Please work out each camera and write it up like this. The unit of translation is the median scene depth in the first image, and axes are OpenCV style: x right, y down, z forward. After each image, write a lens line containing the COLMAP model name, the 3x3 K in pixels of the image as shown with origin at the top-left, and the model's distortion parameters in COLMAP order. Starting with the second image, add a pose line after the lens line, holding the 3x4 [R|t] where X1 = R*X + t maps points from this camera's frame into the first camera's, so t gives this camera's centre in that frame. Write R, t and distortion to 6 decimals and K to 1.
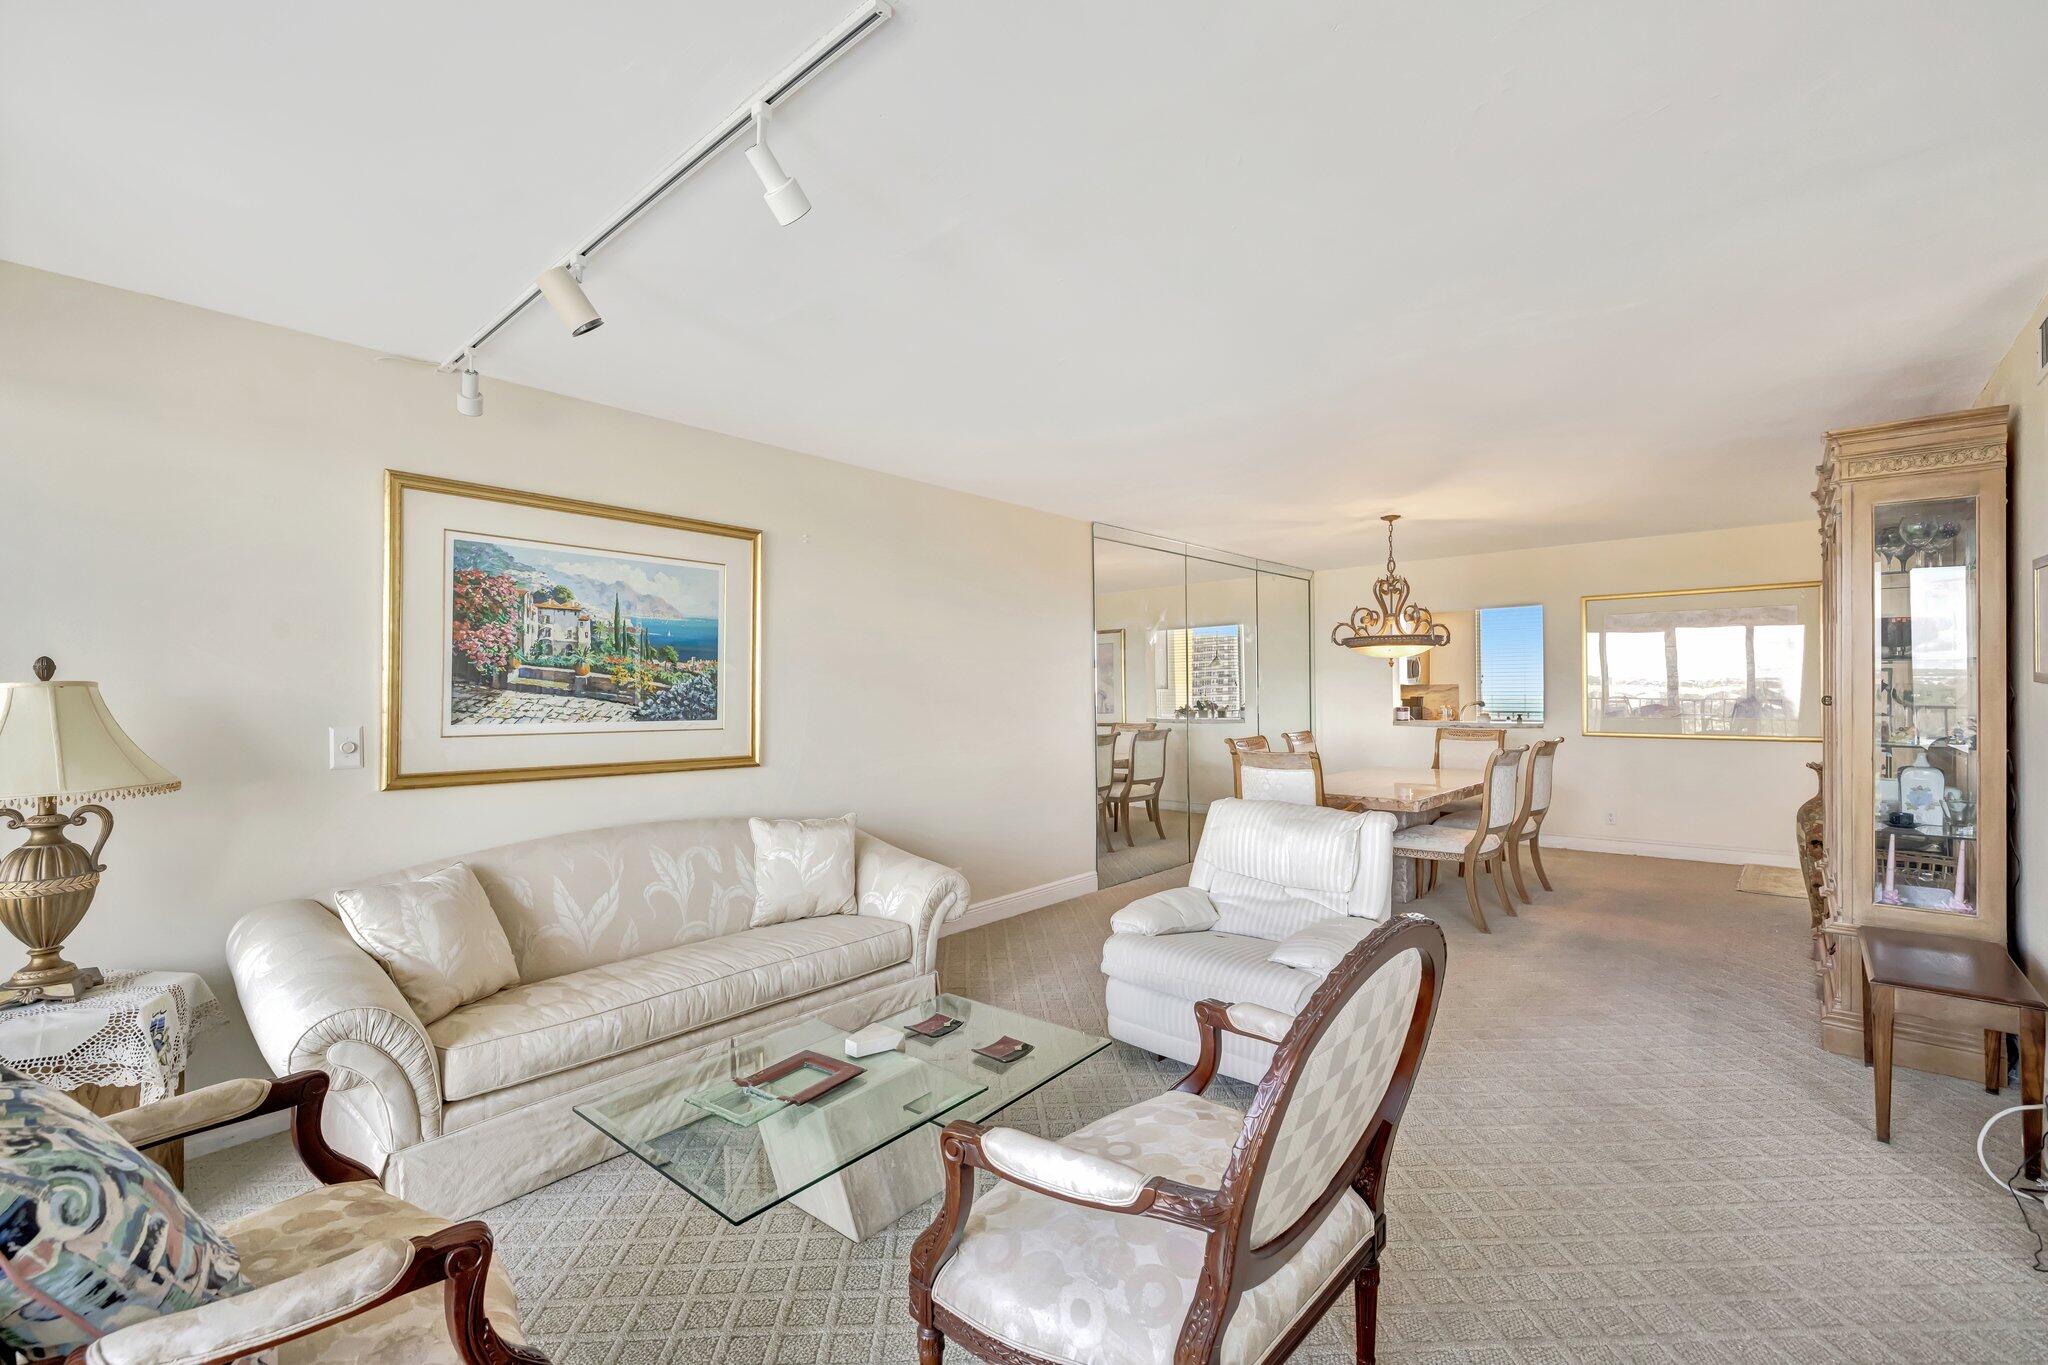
lens RADIAL K [[859.1, 0, 997.7], [0, 859.1, 688.1], [0, 0, 1]] dist [0.000108, 0.000961]
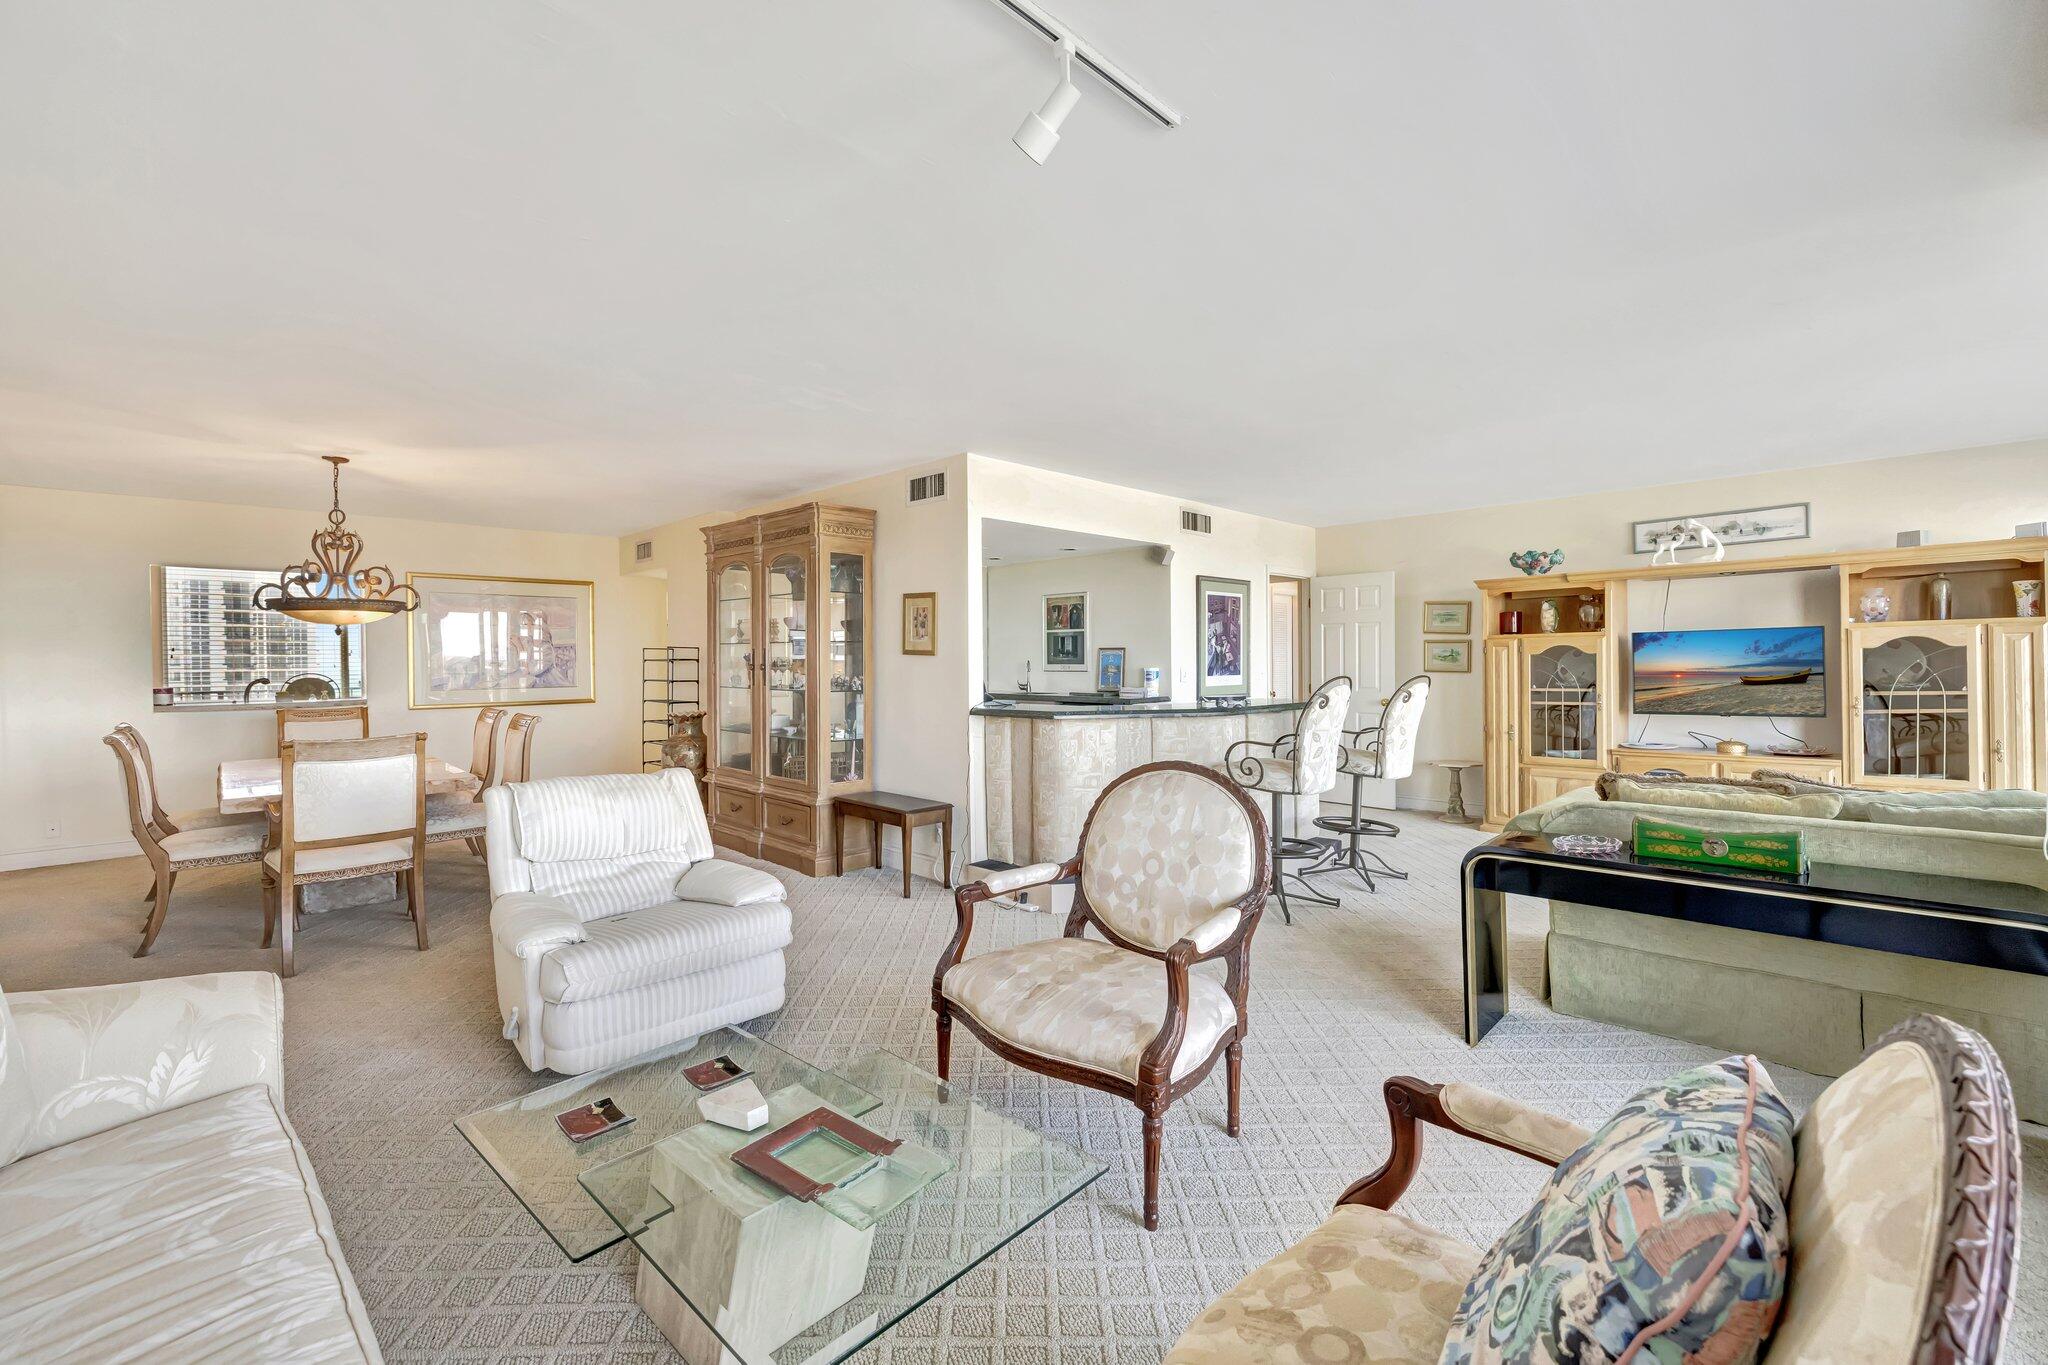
lens RADIAL K [[859.1, 0, 1030.8], [0, 859.1, 680.7], [0, 0, 1]] dist [0.000108, 0.000961]
pose [[0.040480, -0.016570, 0.999043, -0.597390], [0.004081, 0.999857, 0.016418, 0.012840], [-0.999172, 0.003413, 0.040541, 0.475816]]
